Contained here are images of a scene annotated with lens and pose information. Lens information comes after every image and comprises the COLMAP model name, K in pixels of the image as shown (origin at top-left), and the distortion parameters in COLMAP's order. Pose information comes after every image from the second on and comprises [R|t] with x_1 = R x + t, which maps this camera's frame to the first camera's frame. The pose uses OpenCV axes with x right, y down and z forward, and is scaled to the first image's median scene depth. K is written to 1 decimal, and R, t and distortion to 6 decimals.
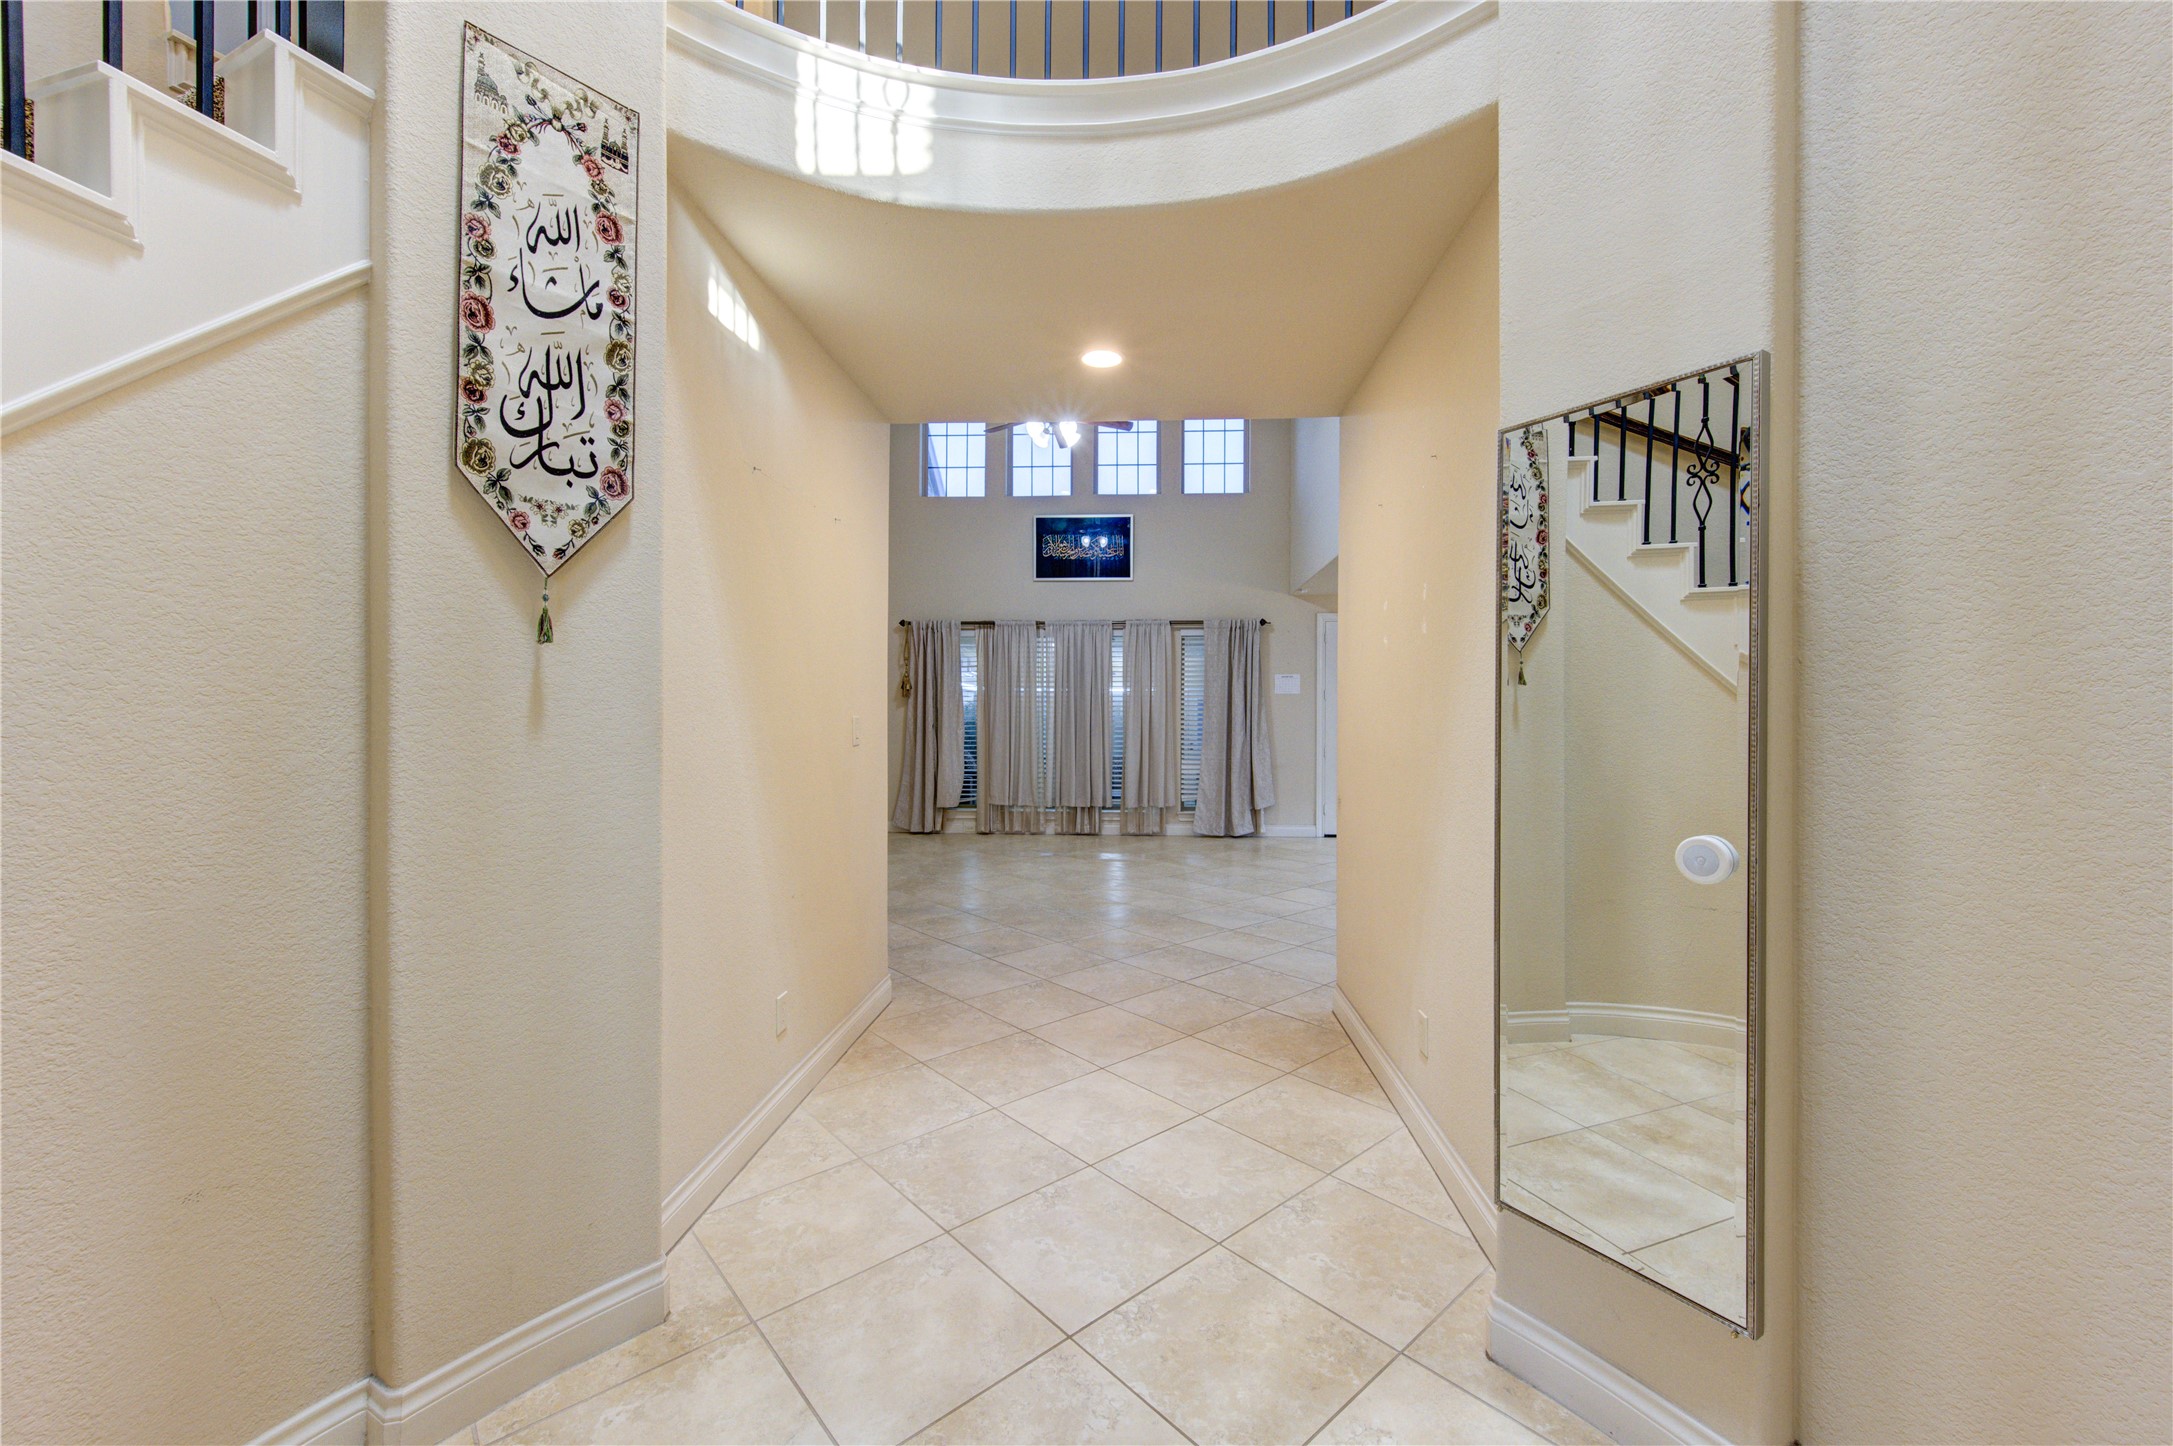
lens RADIAL K [[865.6, 0, 1082.9], [0, 865.6, 718.6], [0, 0, 1]] dist [0.000724, -0.000076]
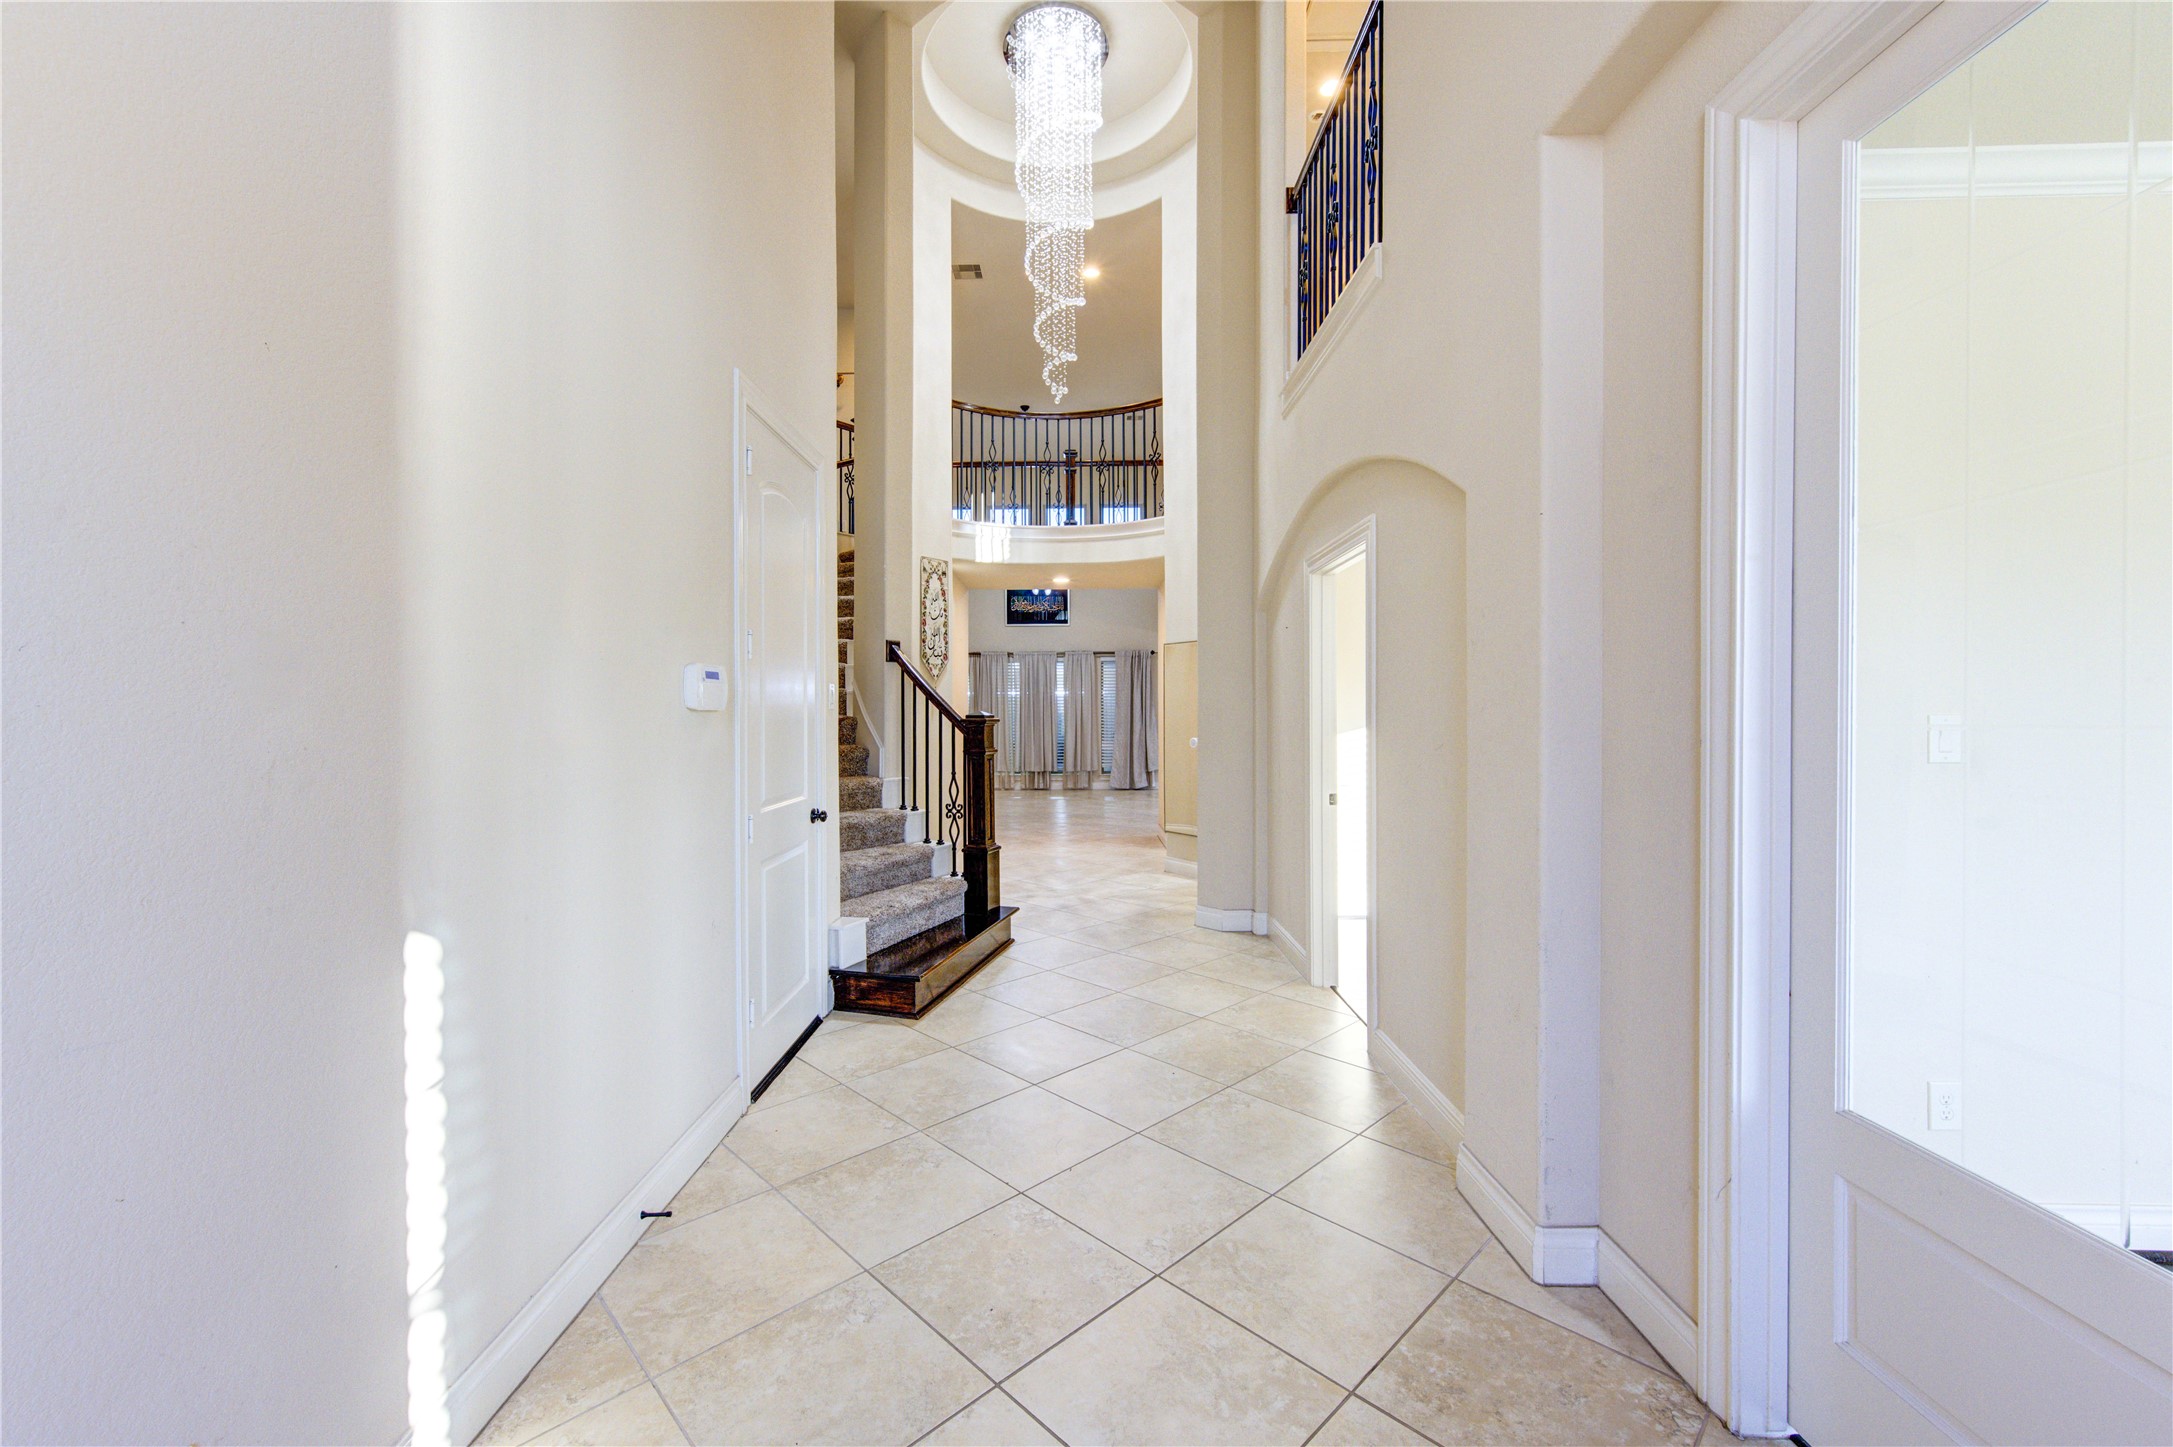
lens RADIAL K [[849.5, 0, 1084.0], [0, 849.5, 715.7], [0, 0, 1]] dist [0.001611, -0.000410]
pose [[0.996885, -0.009450, 0.078303, -0.038823], [0.009324, 0.999955, 0.001976, -0.000548], [-0.078318, -0.001240, 0.996928, -0.542669]]
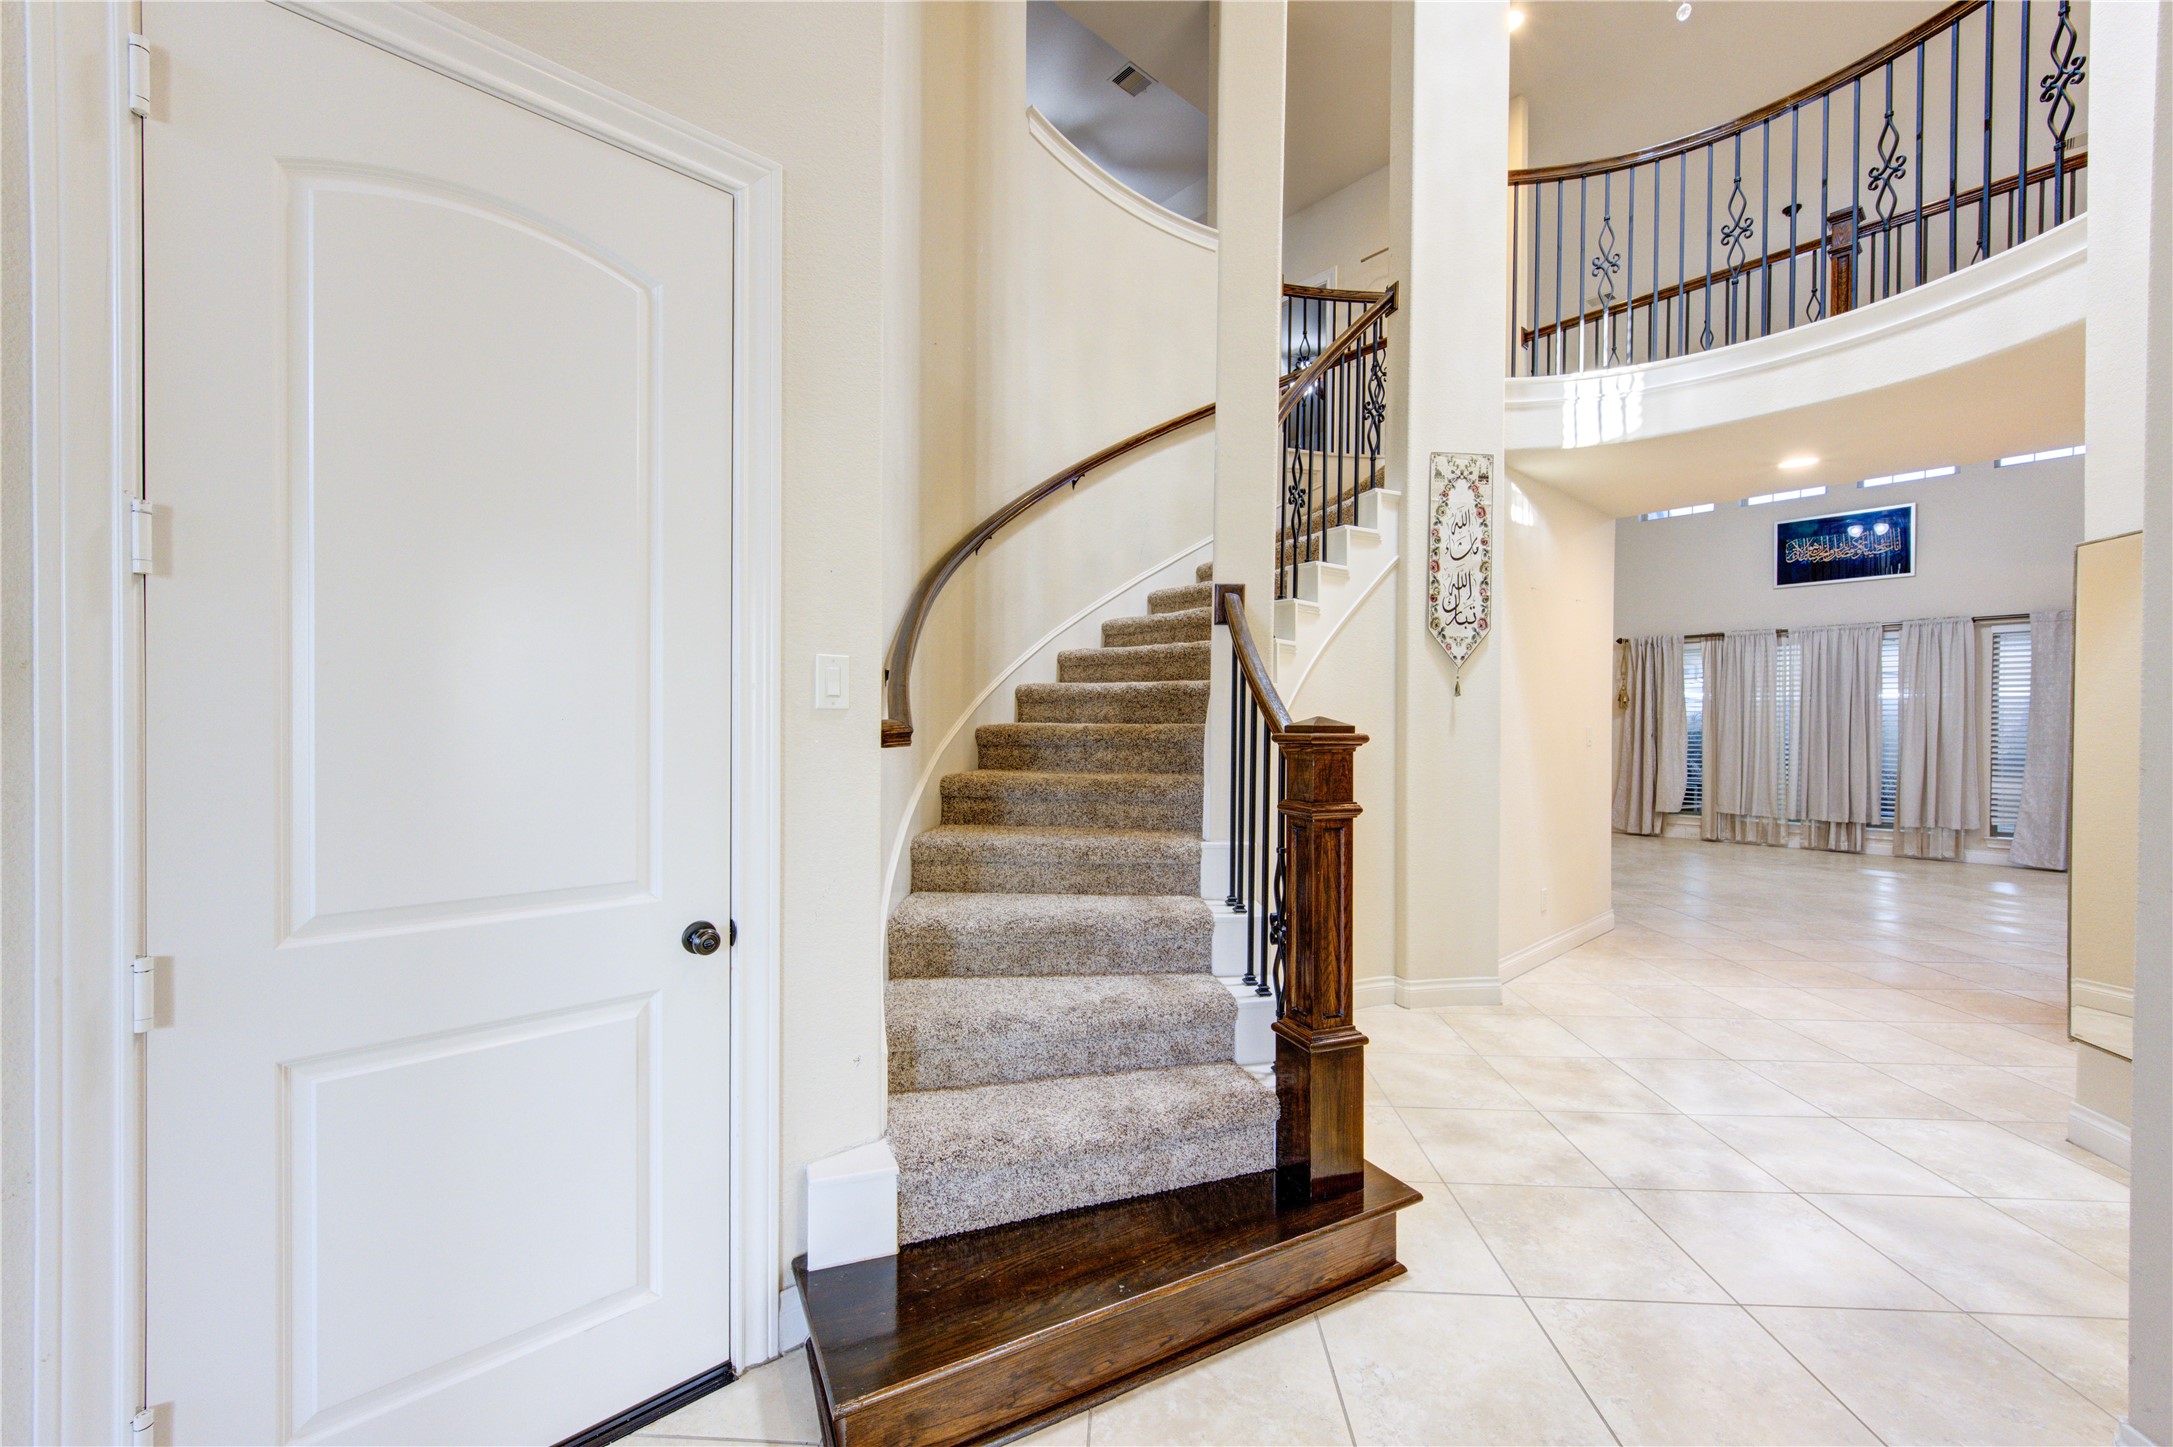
lens RADIAL K [[849.5, 0, 1091.8], [0, 849.5, 730.1], [0, 0, 1]] dist [0.001611, -0.000410]
pose [[0.727452, 0.004531, -0.686143, 0.044643], [-0.002595, 0.999989, 0.003852, 0.000080], [0.686154, -0.001022, 0.727456, -0.243039]]
